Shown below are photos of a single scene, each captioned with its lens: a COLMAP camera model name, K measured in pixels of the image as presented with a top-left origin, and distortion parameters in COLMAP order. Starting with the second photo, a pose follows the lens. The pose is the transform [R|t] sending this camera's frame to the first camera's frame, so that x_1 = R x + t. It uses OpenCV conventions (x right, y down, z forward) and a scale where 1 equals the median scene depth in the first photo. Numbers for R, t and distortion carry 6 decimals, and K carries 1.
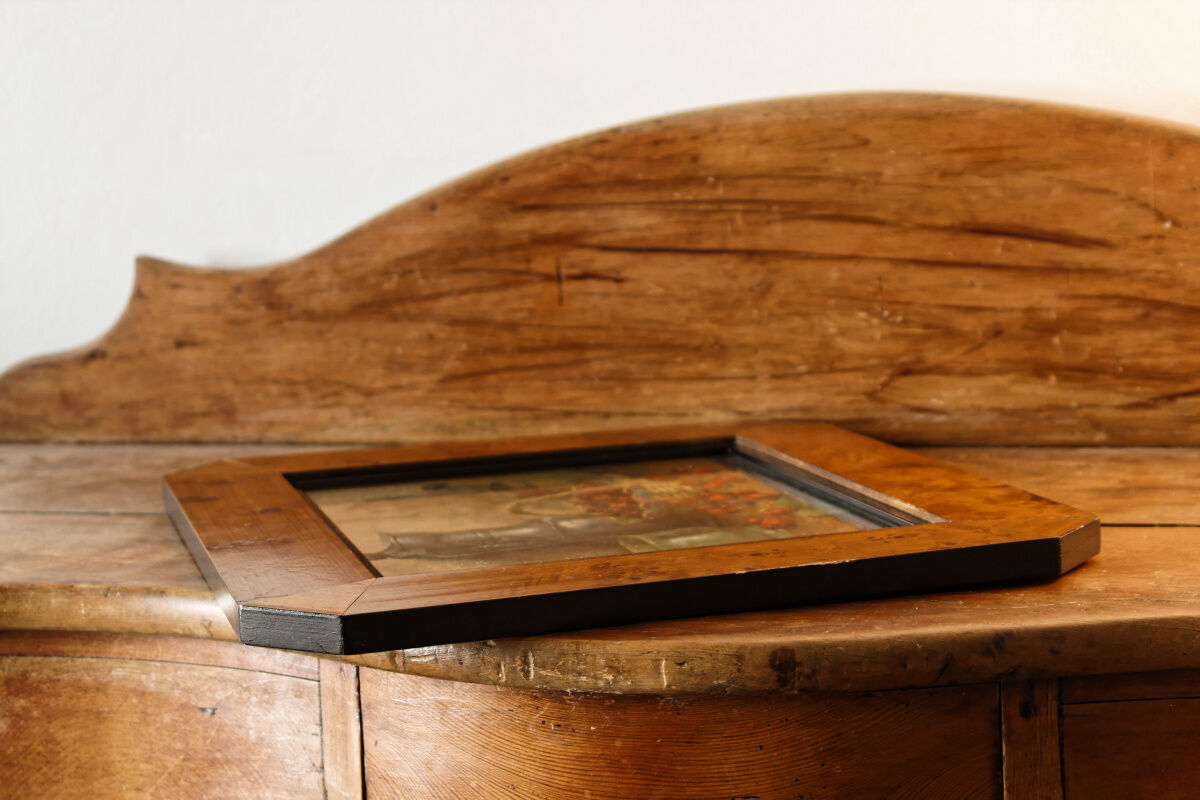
lens RADIAL K [[2359.4, 0, 600.0], [0, 2359.4, 400.0], [0, 0, 1]] dist [0.030529, -0.024911]
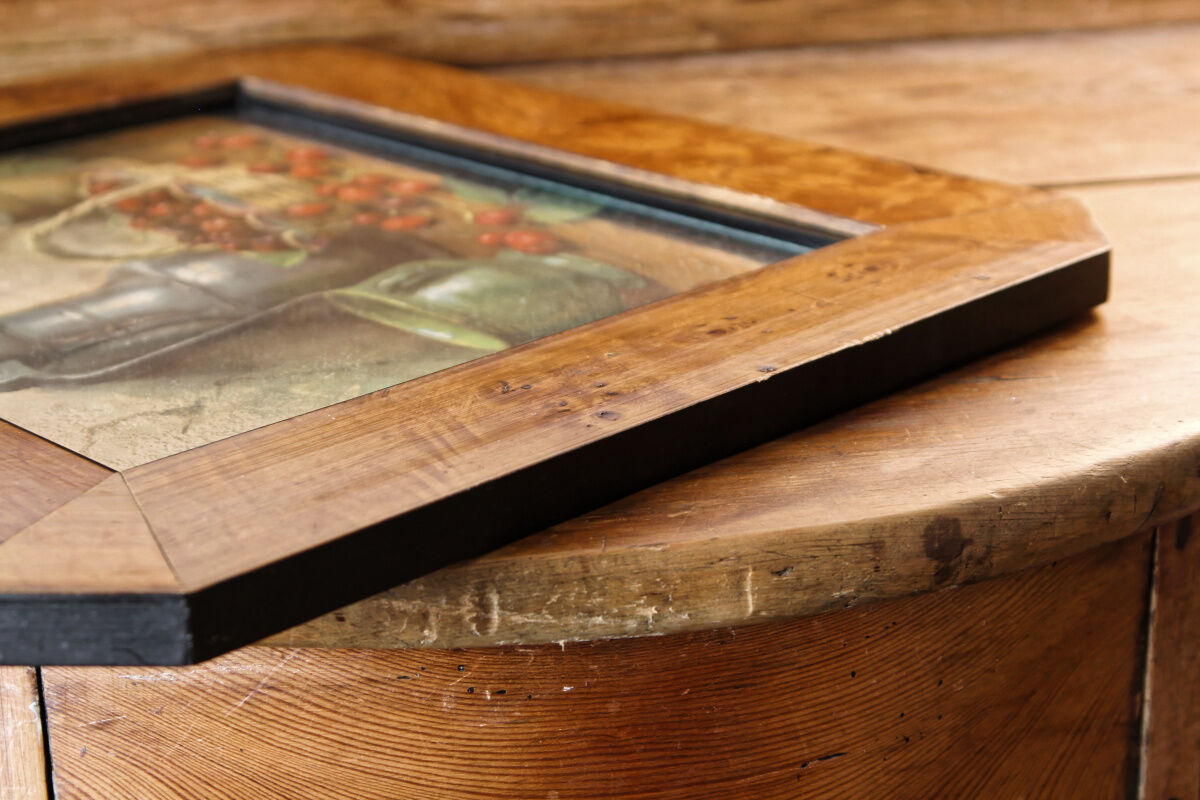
lens RADIAL K [[2359.4, 0, 600.0], [0, 2359.4, 400.0], [0, 0, 1]] dist [0.030529, -0.024911]
pose [[0.877103, -0.134579, 0.461062, -0.249245], [0.039160, 0.976784, 0.210616, -0.046091], [-0.478702, -0.166677, 0.862011, 0.534434]]
